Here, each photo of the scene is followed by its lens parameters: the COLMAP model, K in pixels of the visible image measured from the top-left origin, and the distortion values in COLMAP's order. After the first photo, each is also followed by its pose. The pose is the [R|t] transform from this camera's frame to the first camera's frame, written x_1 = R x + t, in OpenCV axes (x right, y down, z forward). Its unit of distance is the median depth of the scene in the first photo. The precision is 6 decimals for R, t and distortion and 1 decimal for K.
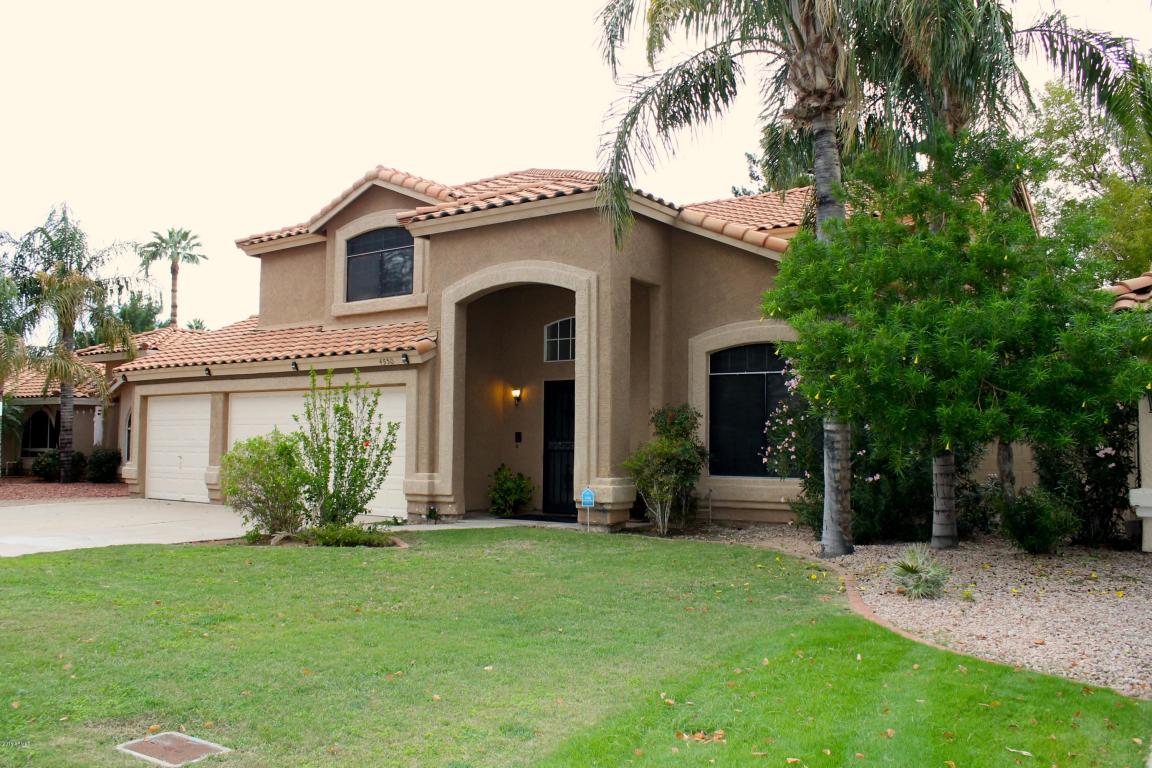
lens RADIAL K [[975.8, 0, 576.0], [0, 975.8, 384.0], [0, 0, 1]] dist [-0.132412, 0.004426]
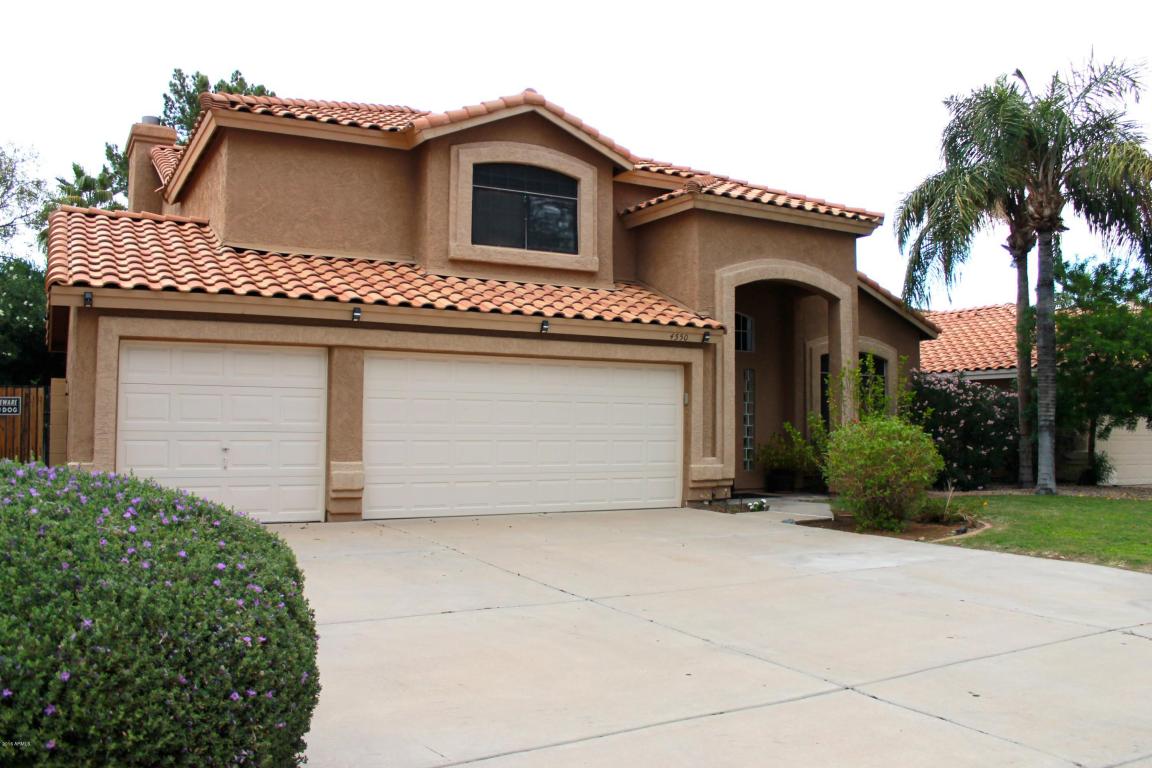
lens RADIAL K [[975.8, 0, 576.0], [0, 975.8, 384.0], [0, 0, 1]] dist [-0.132412, 0.004426]
pose [[0.434193, 0.040710, 0.899899, -0.957609], [-0.060021, 0.998066, -0.016191, 0.037425], [-0.898818, -0.046982, 0.435797, 0.620875]]
